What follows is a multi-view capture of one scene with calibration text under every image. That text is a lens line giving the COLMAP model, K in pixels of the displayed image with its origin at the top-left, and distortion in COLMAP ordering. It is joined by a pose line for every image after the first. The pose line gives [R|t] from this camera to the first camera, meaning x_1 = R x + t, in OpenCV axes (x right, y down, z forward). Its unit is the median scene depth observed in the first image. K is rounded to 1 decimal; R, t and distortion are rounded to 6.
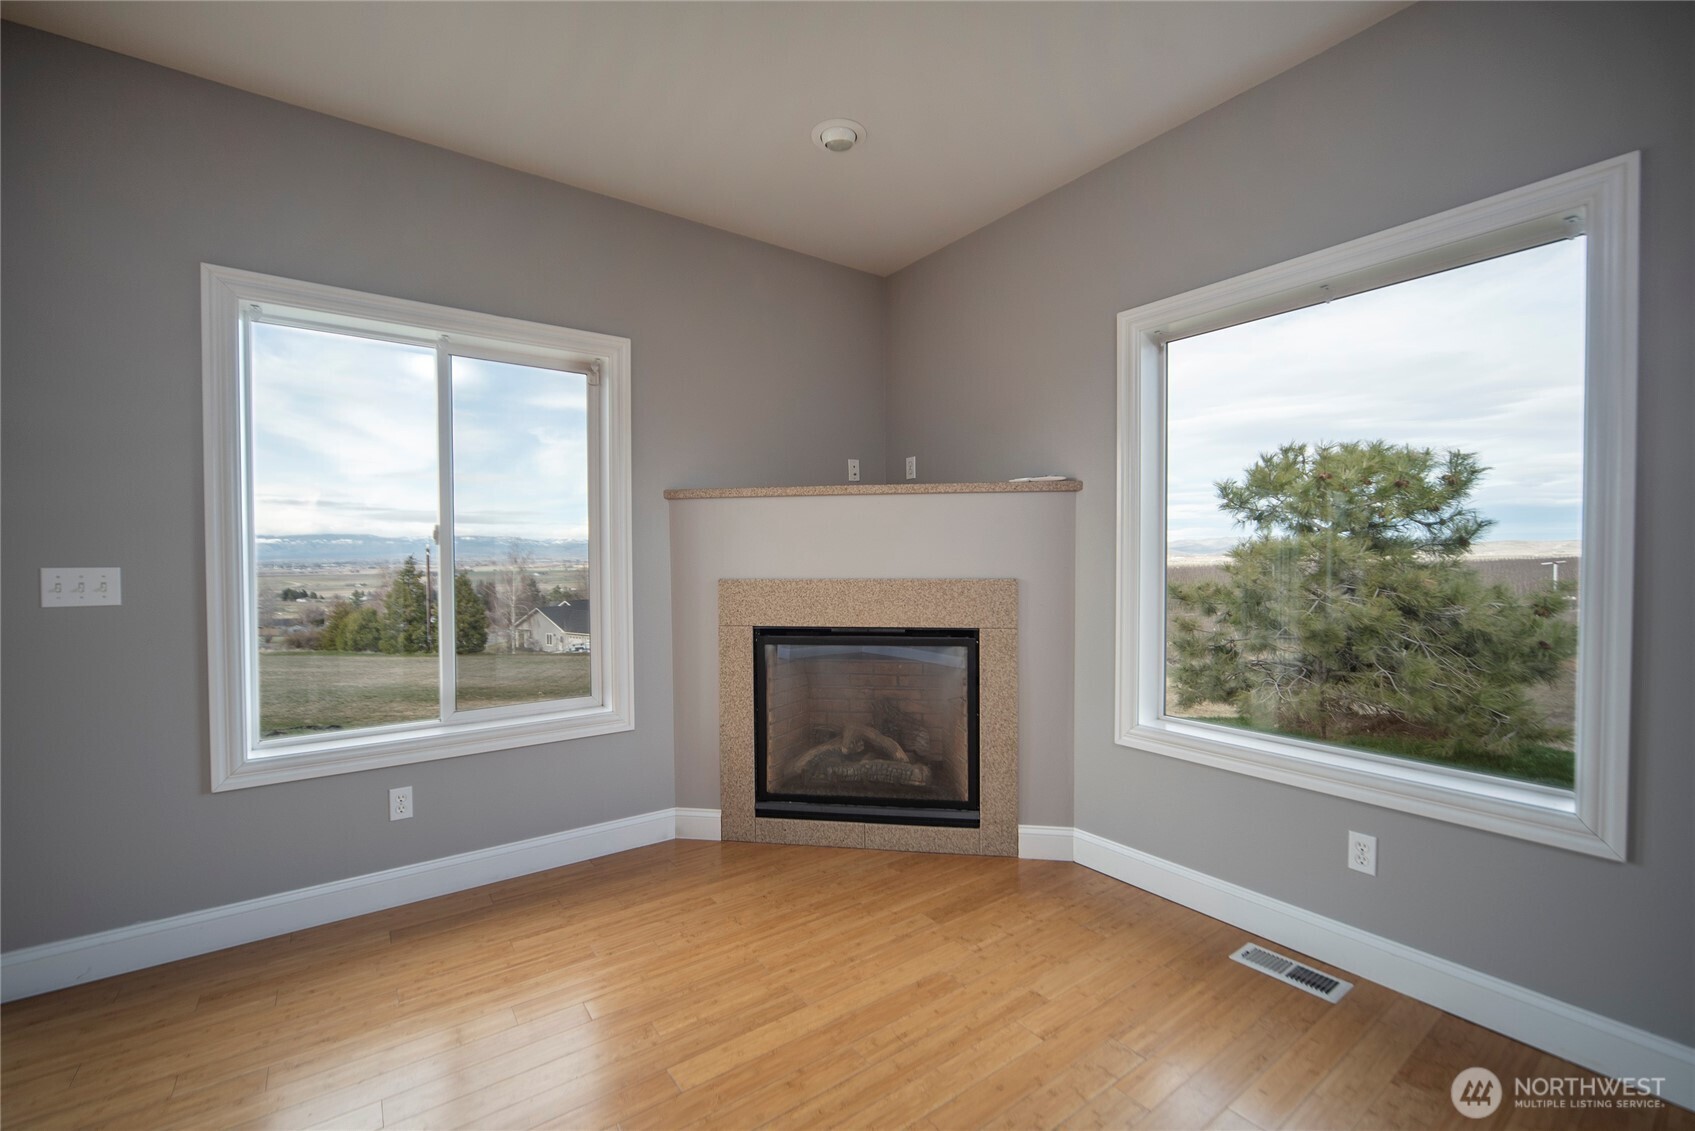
lens RADIAL K [[664.9, 0, 849.3], [0, 664.9, 569.9], [0, 0, 1]] dist [0.000455, 0.000152]
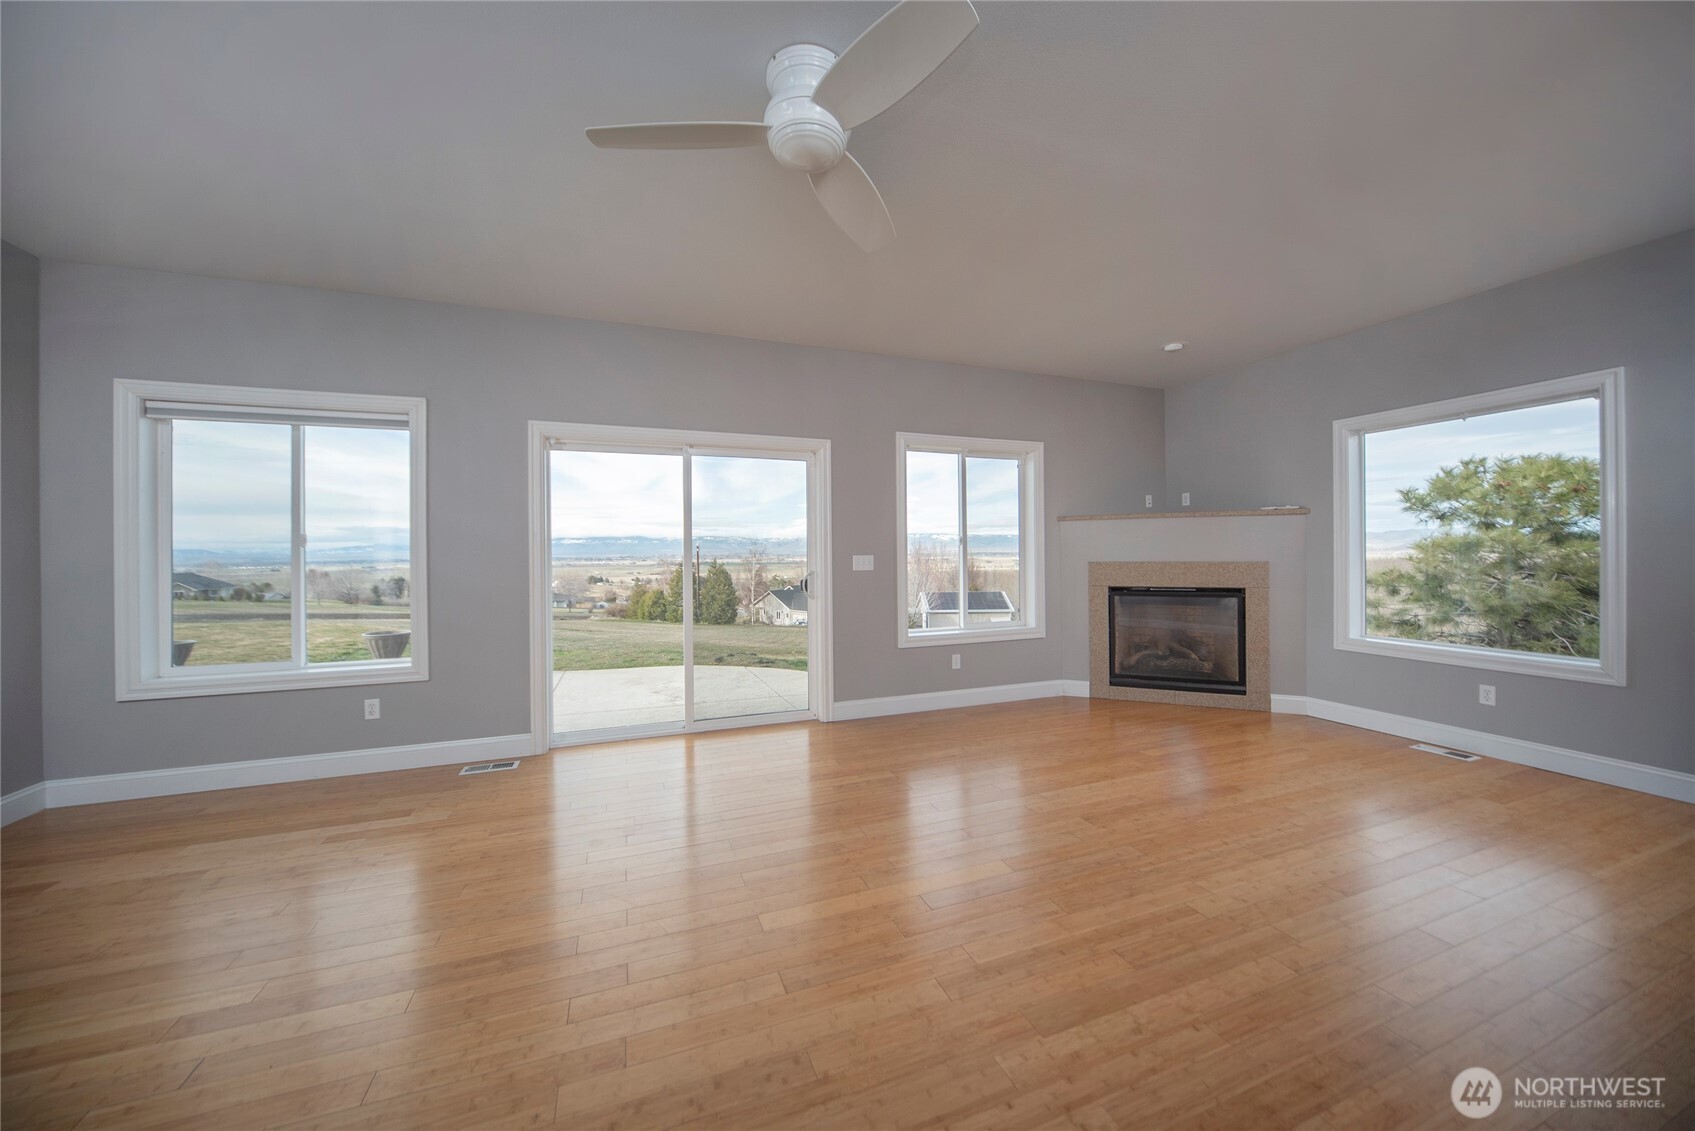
lens RADIAL K [[577.4, 0, 843.2], [0, 577.4, 552.5], [0, 0, 1]] dist [-0.001269, -0.000112]
pose [[0.965153, -0.003801, -0.261657, -0.202548], [-0.000792, 0.999848, -0.017444, 0.007351], [0.261684, 0.017043, 0.965003, -0.371771]]
